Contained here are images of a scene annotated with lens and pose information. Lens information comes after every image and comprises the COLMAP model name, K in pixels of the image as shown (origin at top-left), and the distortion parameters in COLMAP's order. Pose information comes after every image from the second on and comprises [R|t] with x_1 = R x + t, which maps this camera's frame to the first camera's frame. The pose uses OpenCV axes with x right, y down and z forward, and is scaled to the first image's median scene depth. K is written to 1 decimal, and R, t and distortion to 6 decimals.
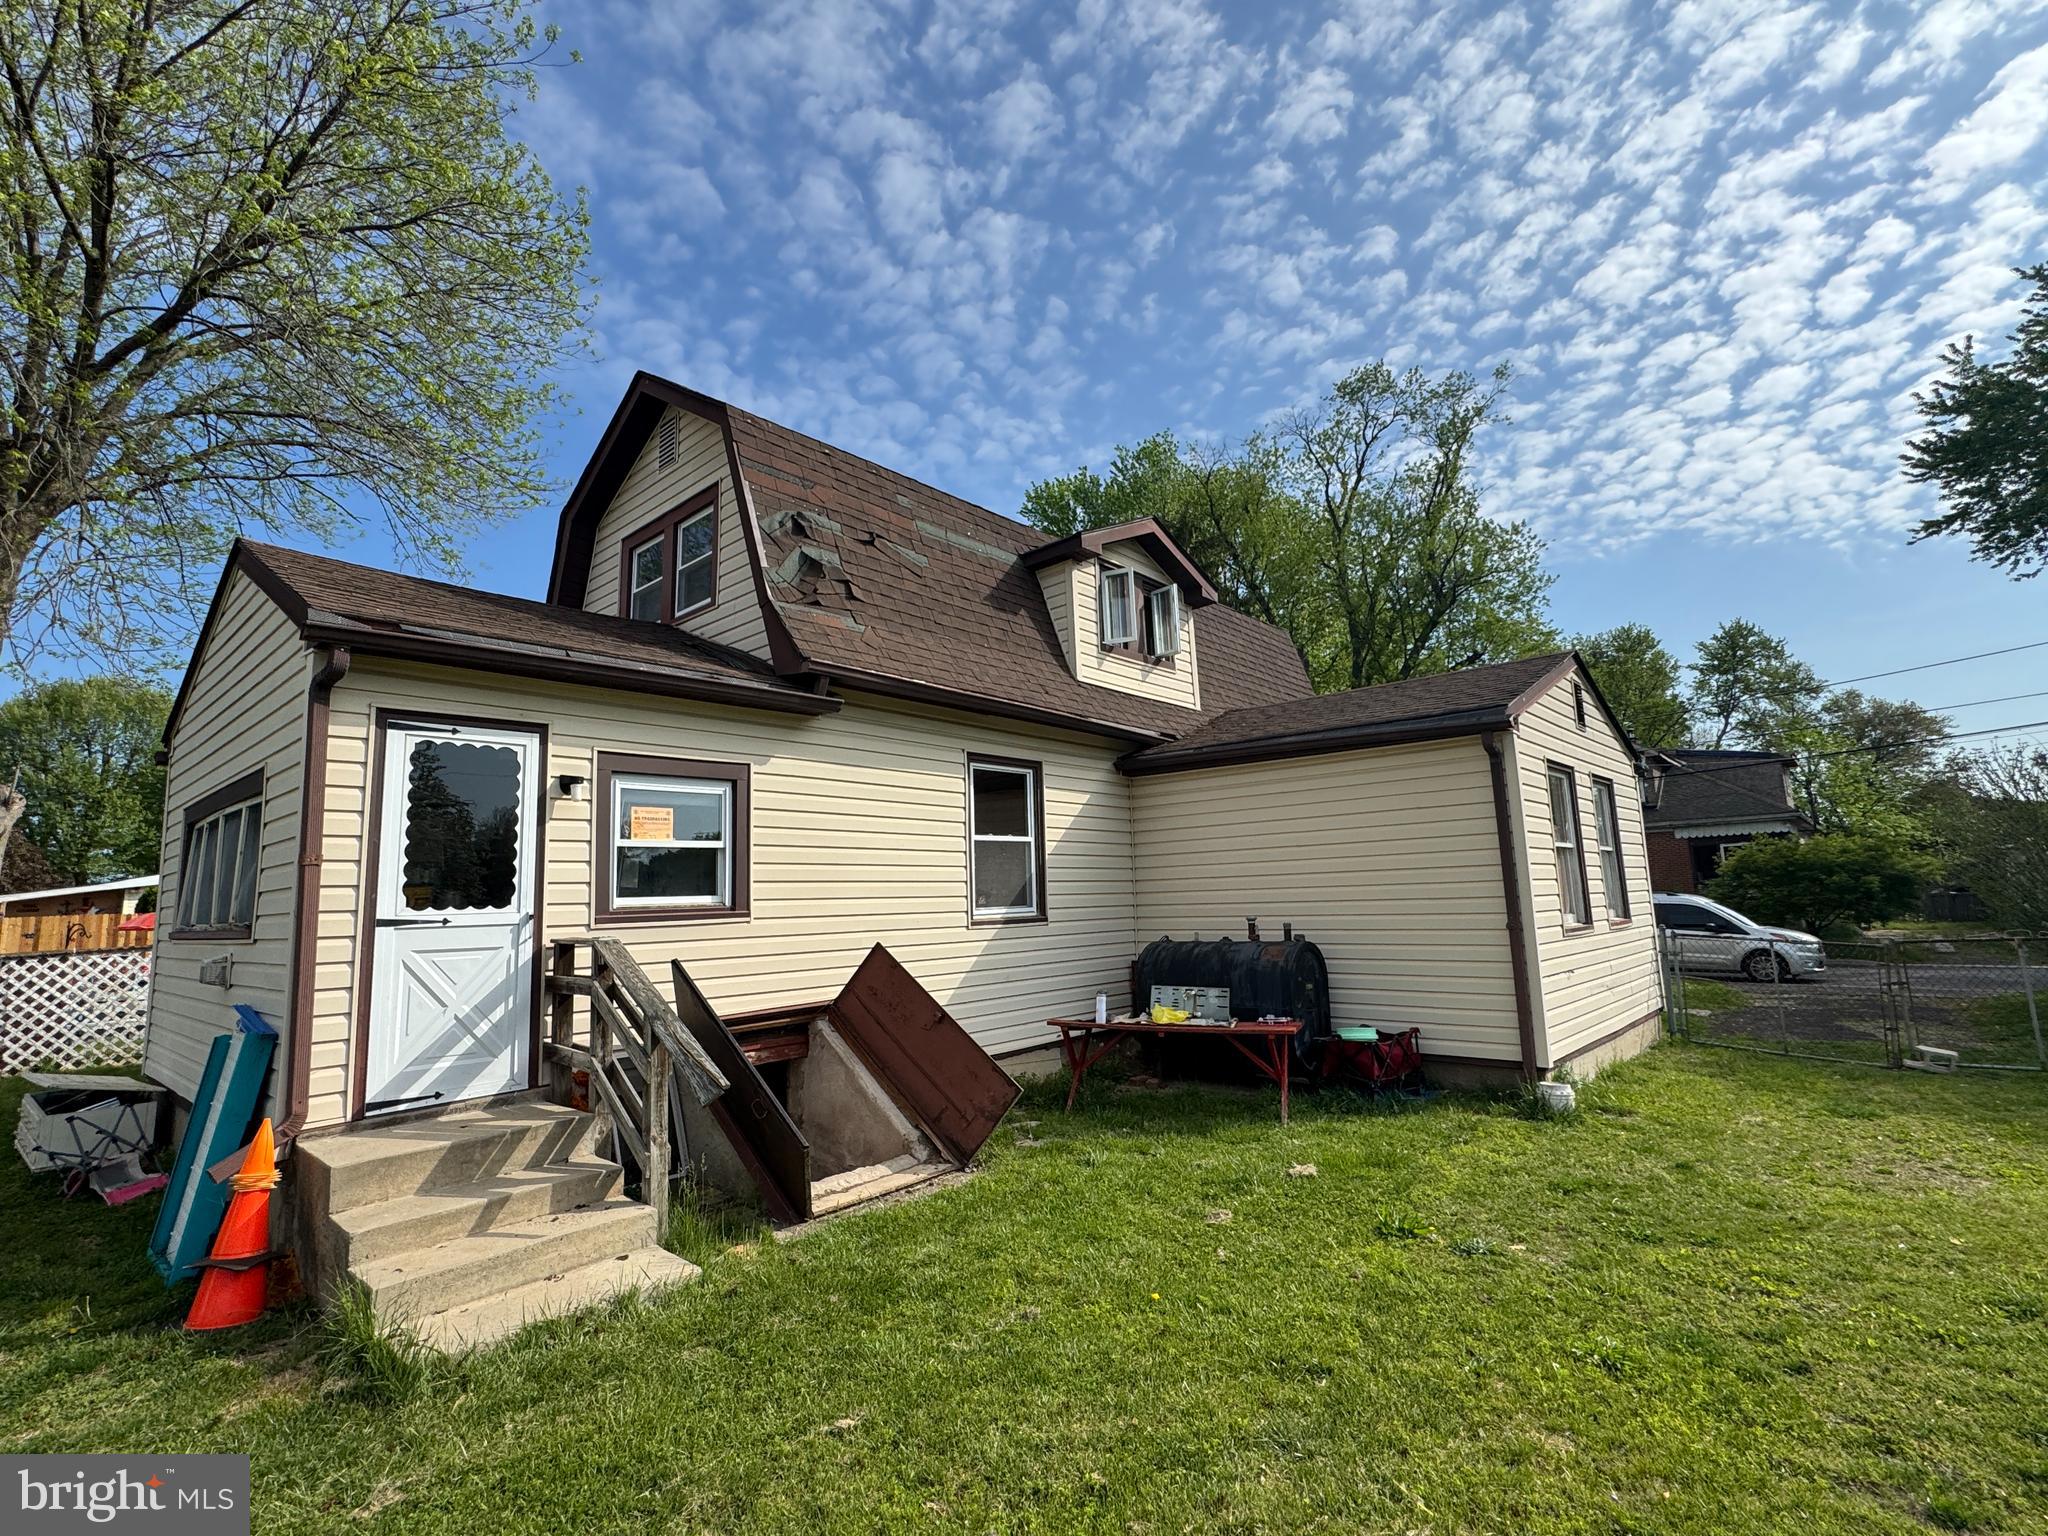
lens RADIAL K [[947.9, 0, 1017.9], [0, 947.9, 789.2], [0, 0, 1]] dist [0.002713, -0.001974]
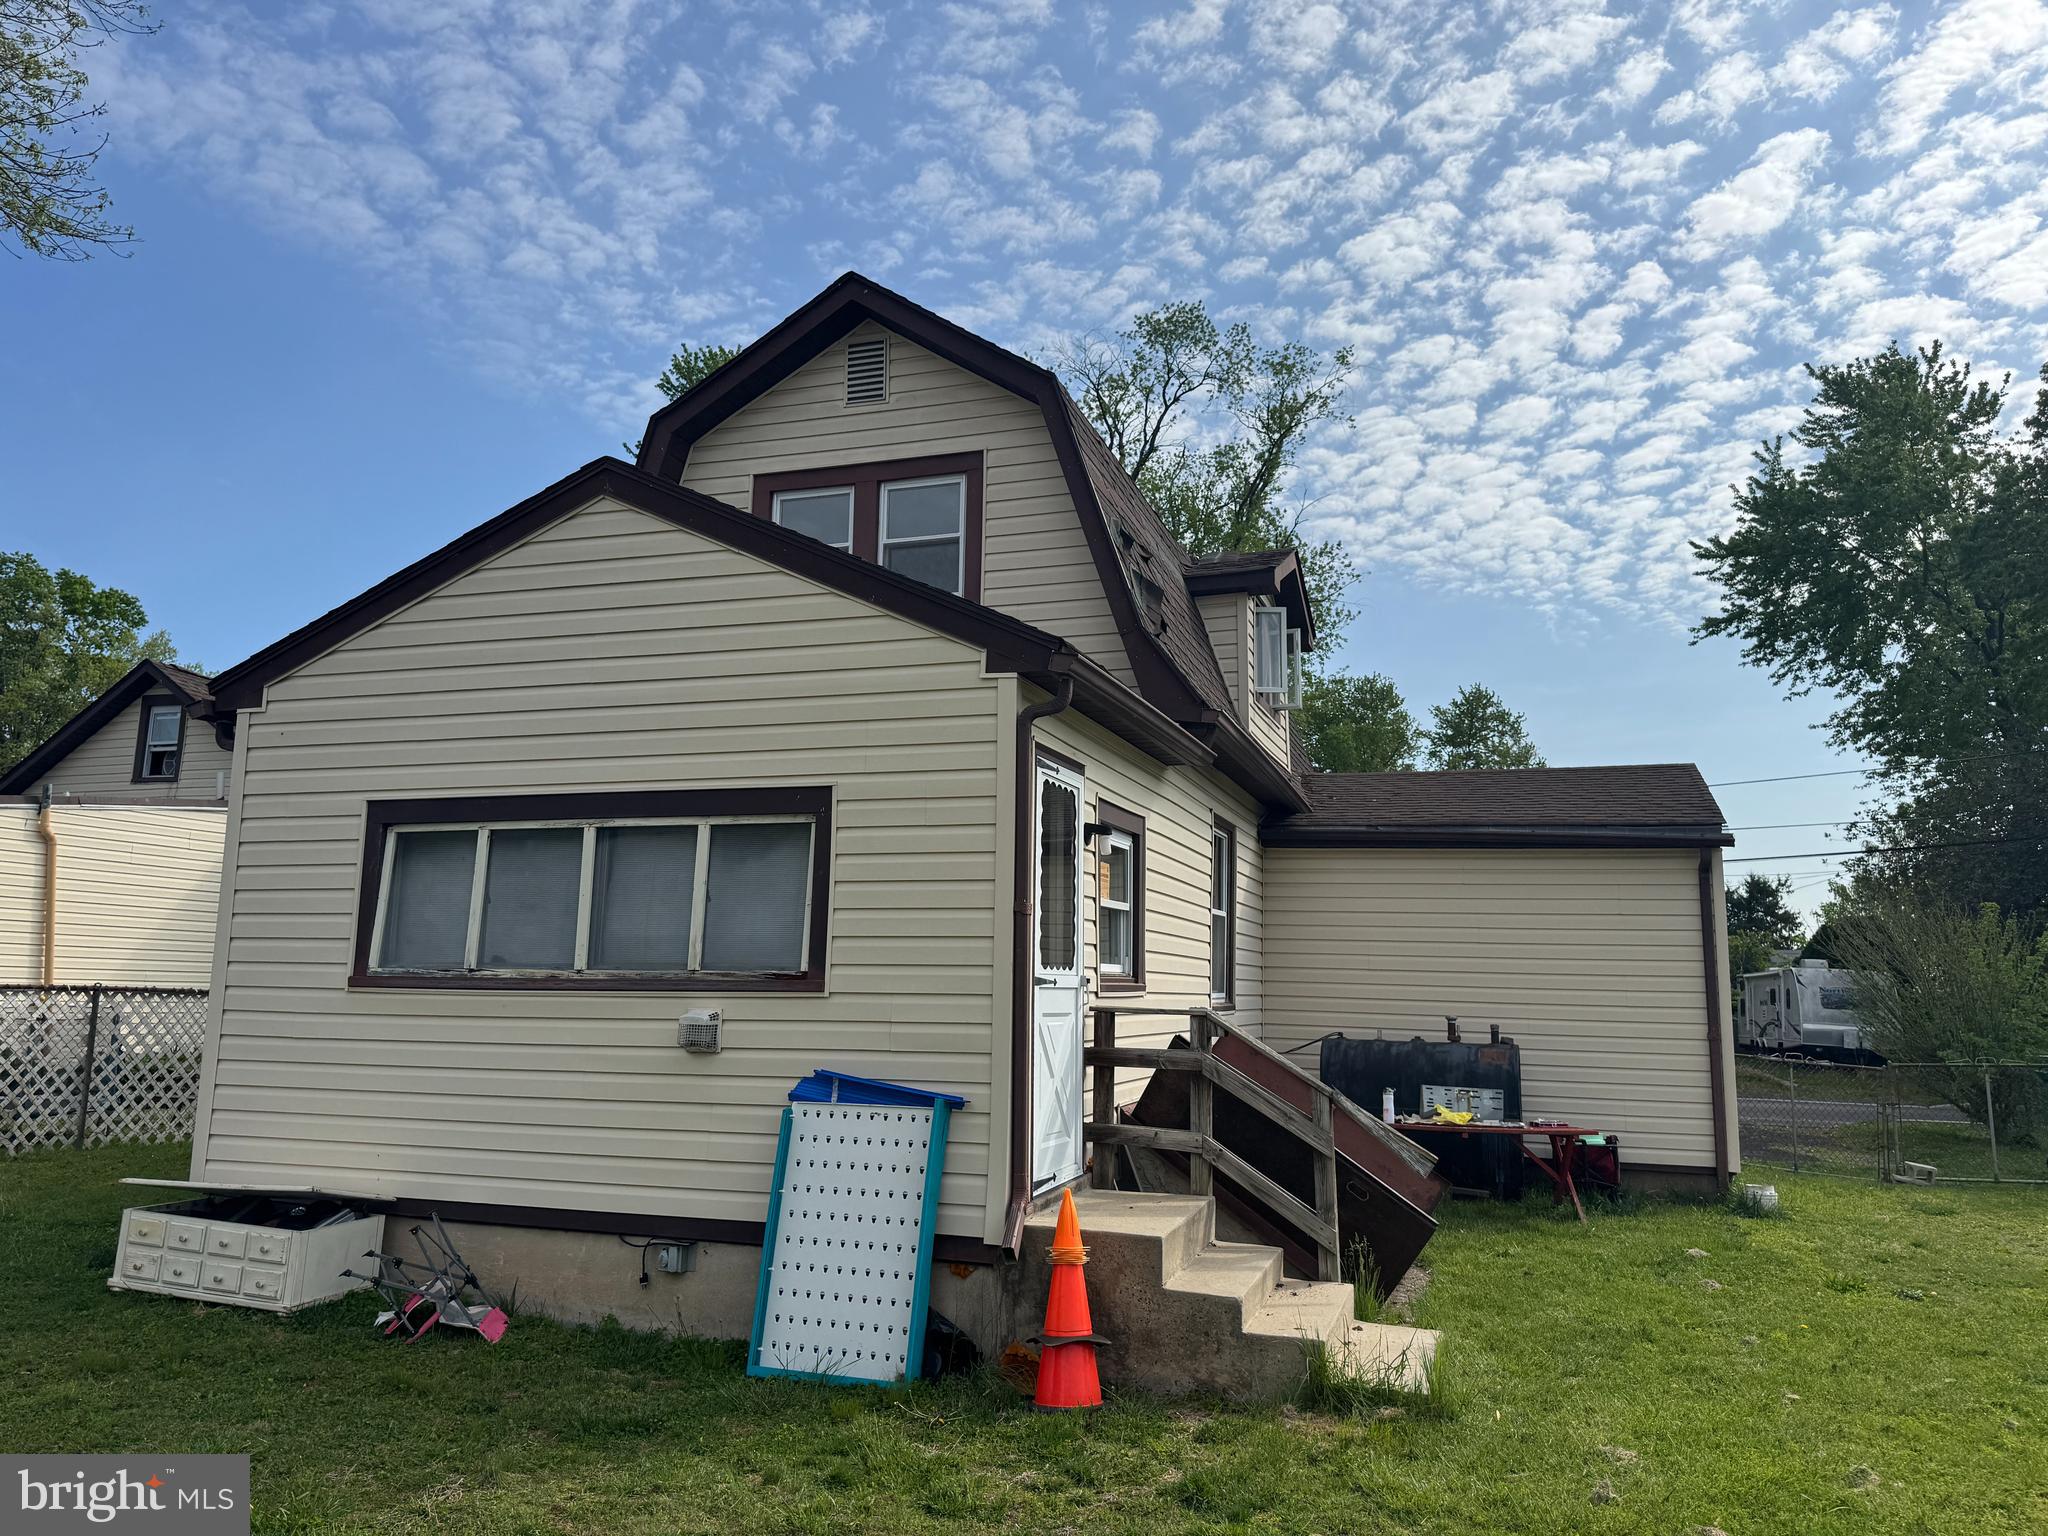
lens RADIAL K [[1435.1, 0, 1022.2], [0, 1435.1, 767.8], [0, 0, 1]] dist [0.060864, -0.061448]
pose [[0.914764, 0.106508, 0.389695, -0.098645], [-0.092615, 0.994219, -0.054328, 0.001242], [-0.393229, 0.013606, 0.919340, -0.019681]]
